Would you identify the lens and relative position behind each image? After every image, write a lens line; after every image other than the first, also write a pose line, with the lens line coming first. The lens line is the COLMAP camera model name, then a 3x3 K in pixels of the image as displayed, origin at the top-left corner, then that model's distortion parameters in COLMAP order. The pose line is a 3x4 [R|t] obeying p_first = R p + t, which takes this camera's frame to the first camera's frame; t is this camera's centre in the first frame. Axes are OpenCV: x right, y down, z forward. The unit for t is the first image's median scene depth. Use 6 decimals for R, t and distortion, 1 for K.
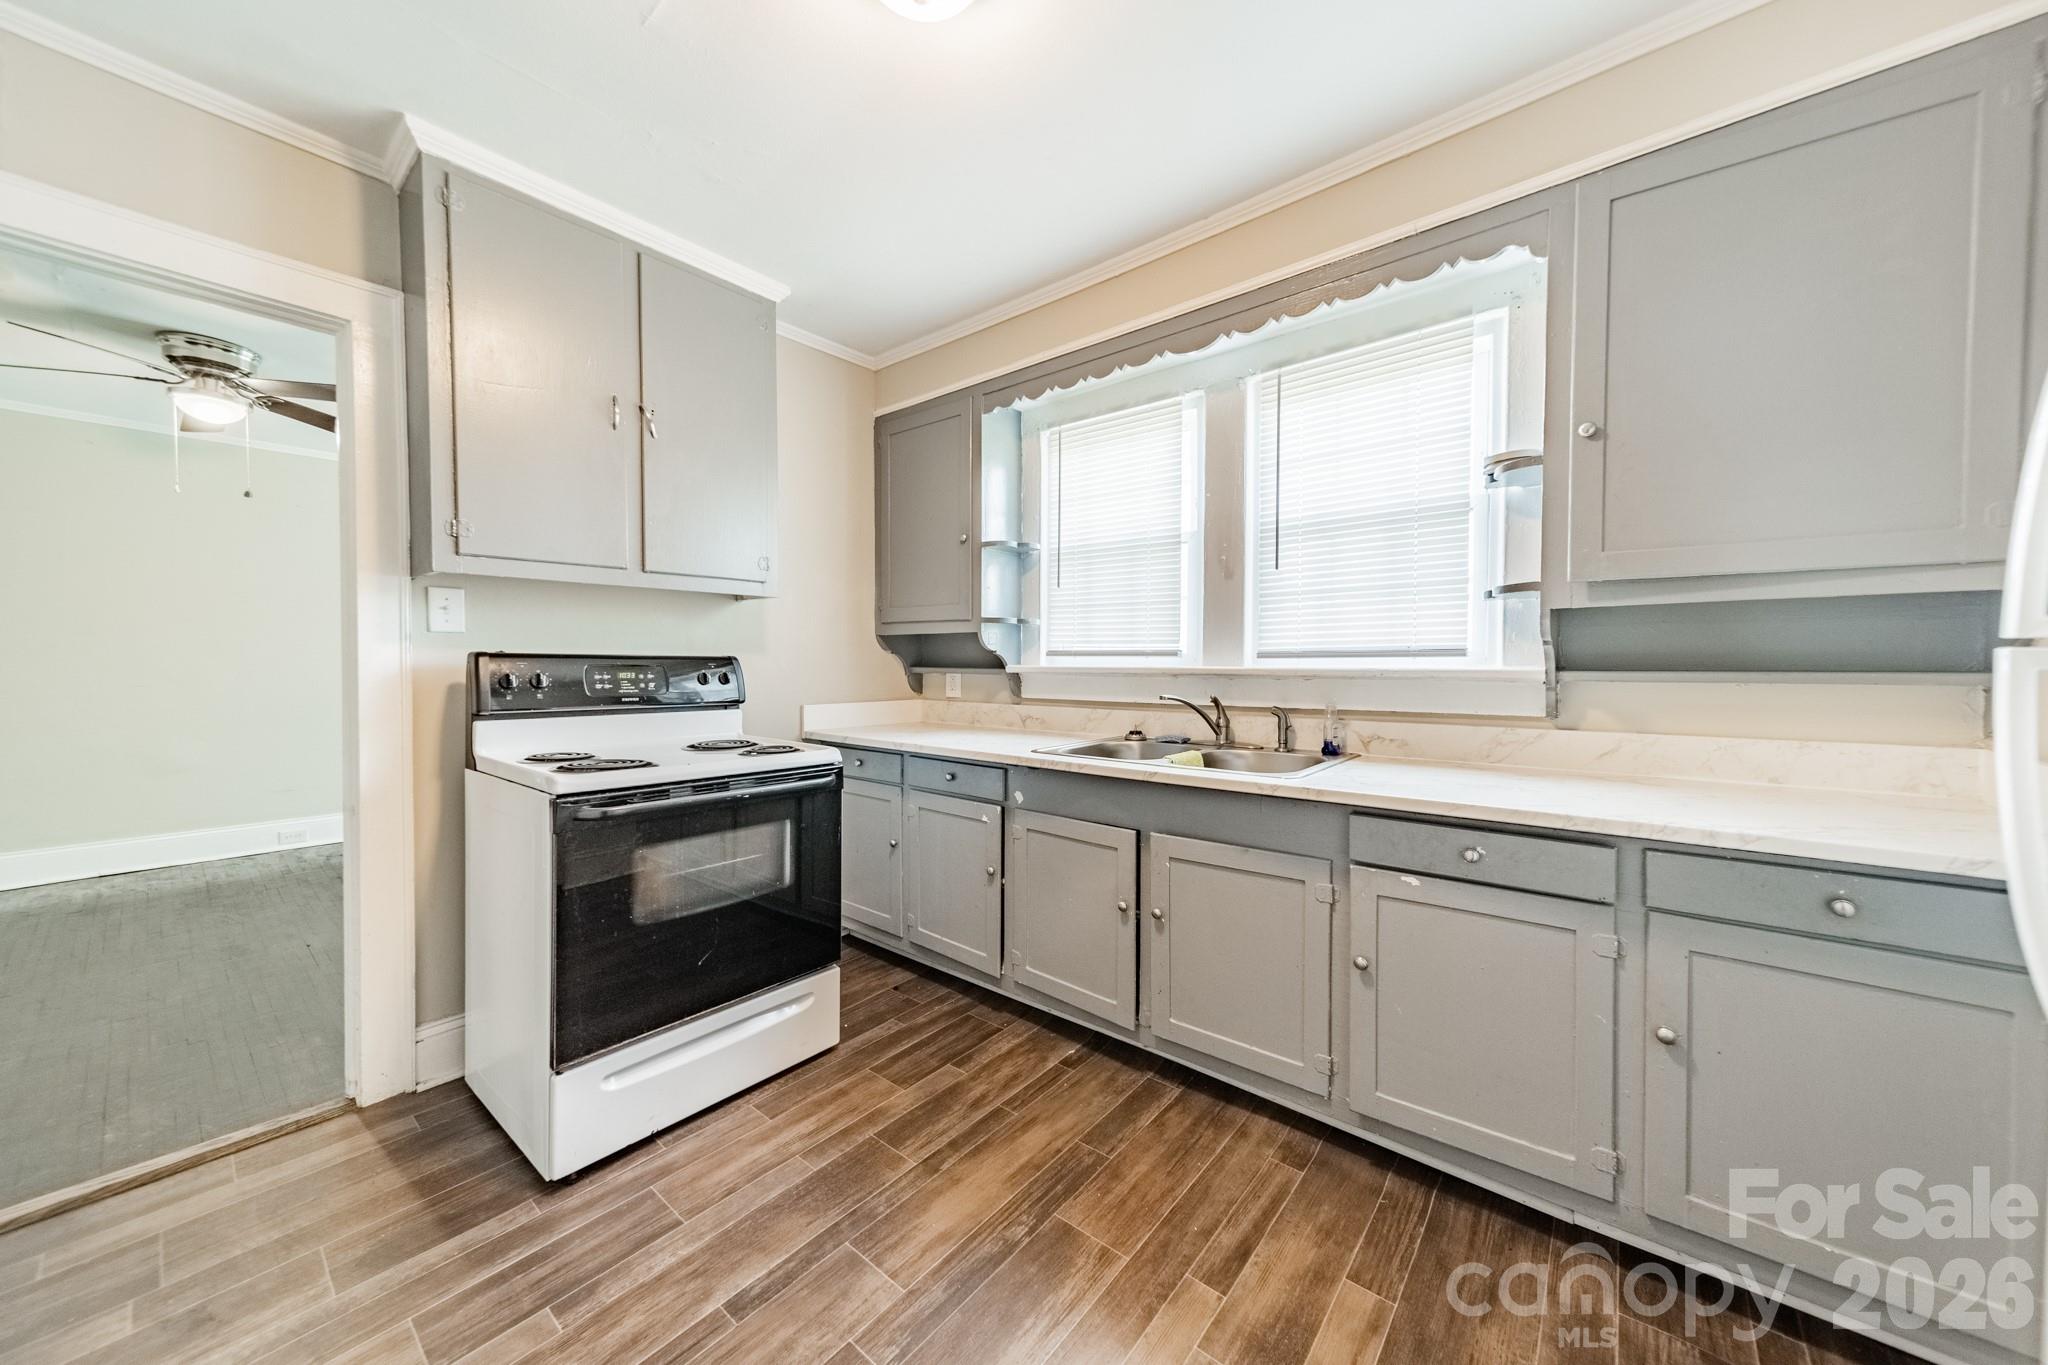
lens RADIAL K [[722.3, 0, 1012.9], [0, 722.3, 679.8], [0, 0, 1]] dist [0.008488, -0.000683]
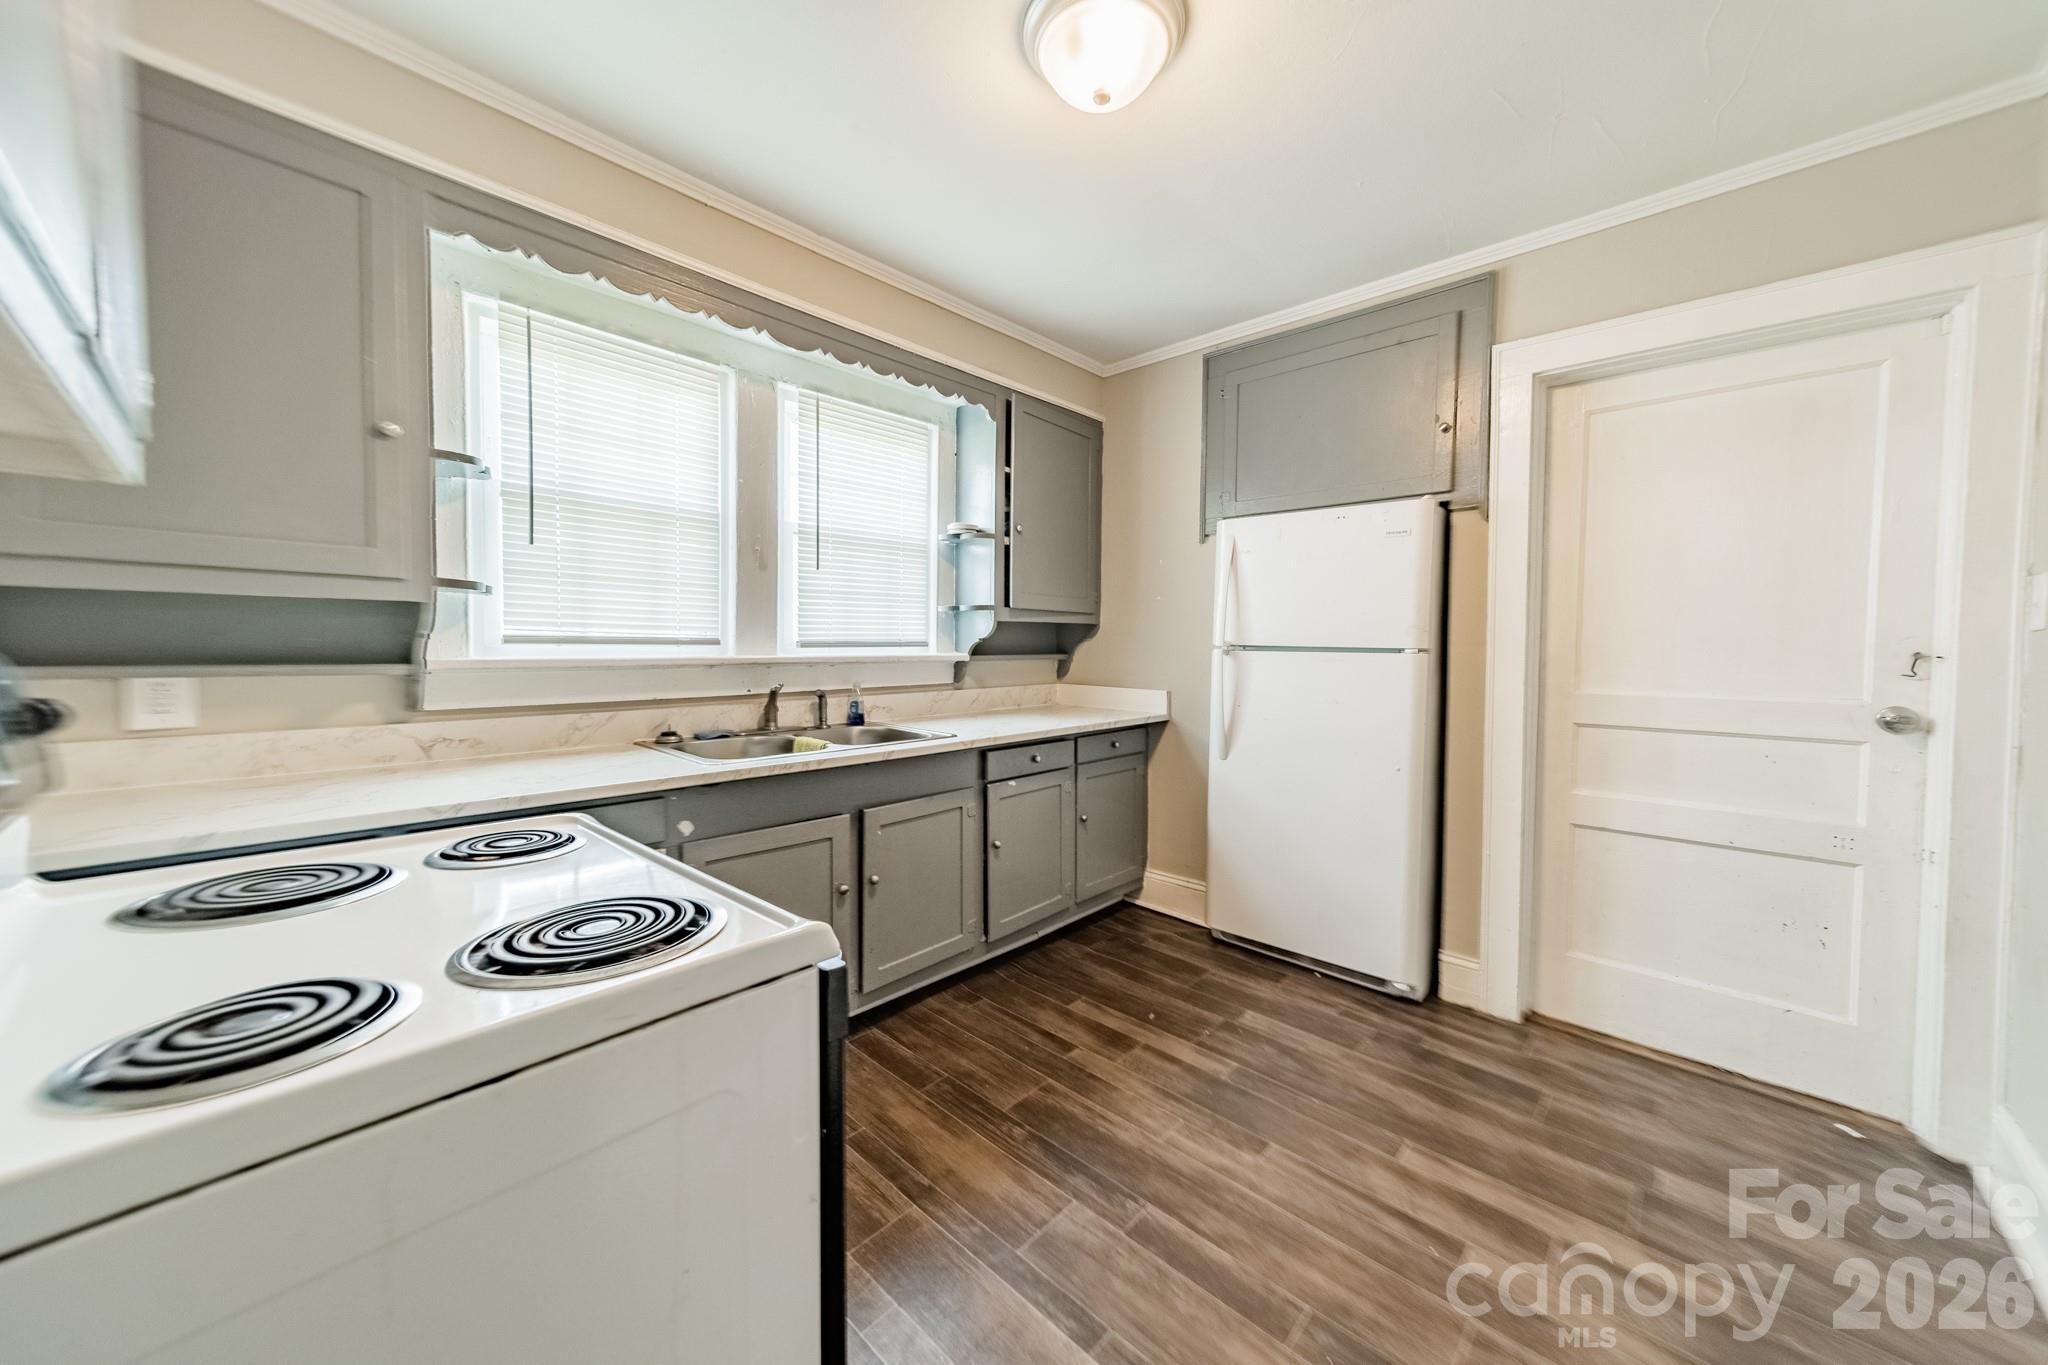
lens RADIAL K [[722.3, 0, 1045.9], [0, 722.3, 683.4], [0, 0, 1]] dist [0.008488, -0.000683]
pose [[0.040076, -0.048996, 0.997995, -0.862325], [0.025829, 0.998514, 0.047984, -0.021507], [-0.998863, 0.023854, 0.041282, 0.673365]]
